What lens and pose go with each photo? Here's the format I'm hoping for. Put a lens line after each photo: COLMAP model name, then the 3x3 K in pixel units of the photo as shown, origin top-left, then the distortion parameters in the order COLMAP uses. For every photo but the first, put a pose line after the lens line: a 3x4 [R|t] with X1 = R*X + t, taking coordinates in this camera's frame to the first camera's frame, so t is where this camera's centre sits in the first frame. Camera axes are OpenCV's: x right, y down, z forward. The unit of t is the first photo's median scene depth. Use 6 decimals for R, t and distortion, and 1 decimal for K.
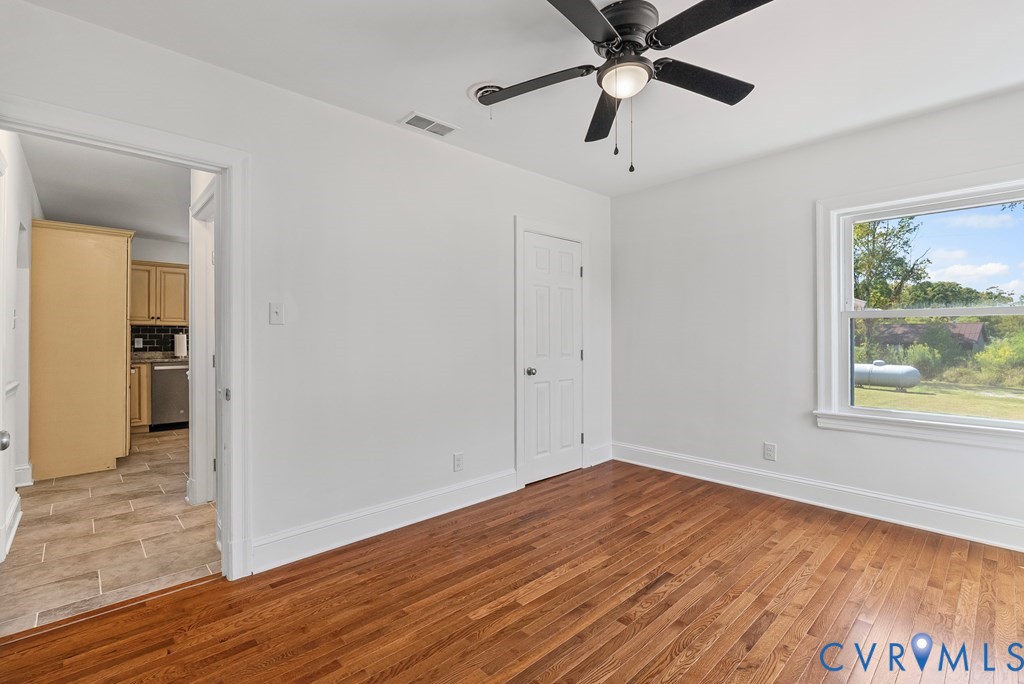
lens RADIAL K [[451.4, 0, 509.6], [0, 451.4, 340.9], [0, 0, 1]] dist [-0.001320, -0.000974]
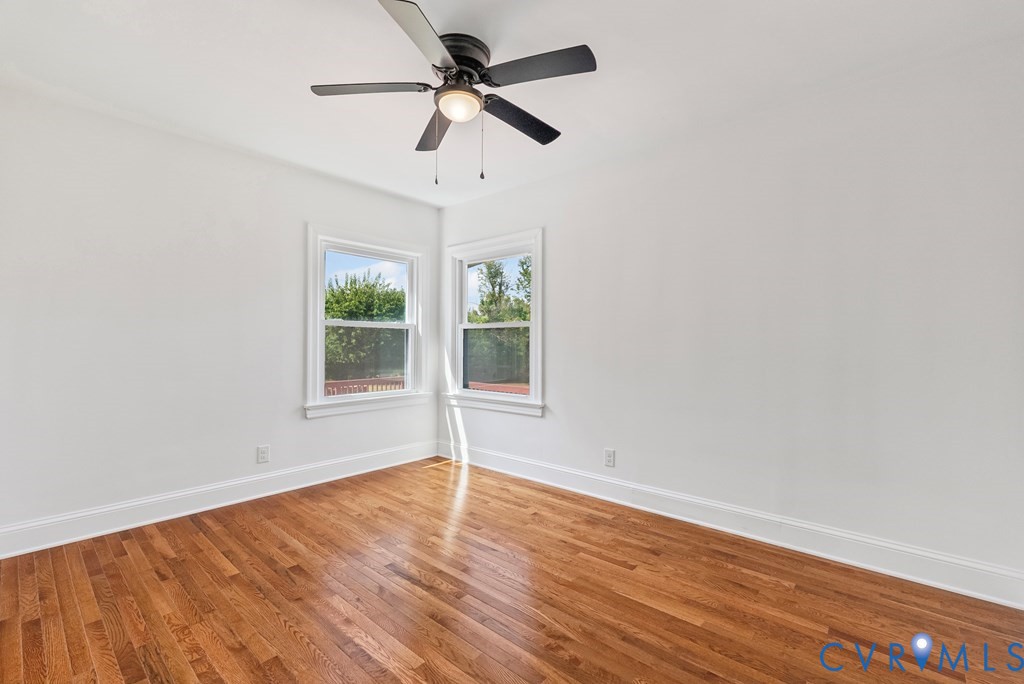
lens RADIAL K [[451.4, 0, 512.8], [0, 451.4, 342.6], [0, 0, 1]] dist [-0.001320, -0.000974]
pose [[-0.087926, -0.000548, 0.996127, -0.547191], [0.006822, 0.999976, 0.001152, -0.000913], [-0.996104, 0.006897, -0.087921, 0.611827]]
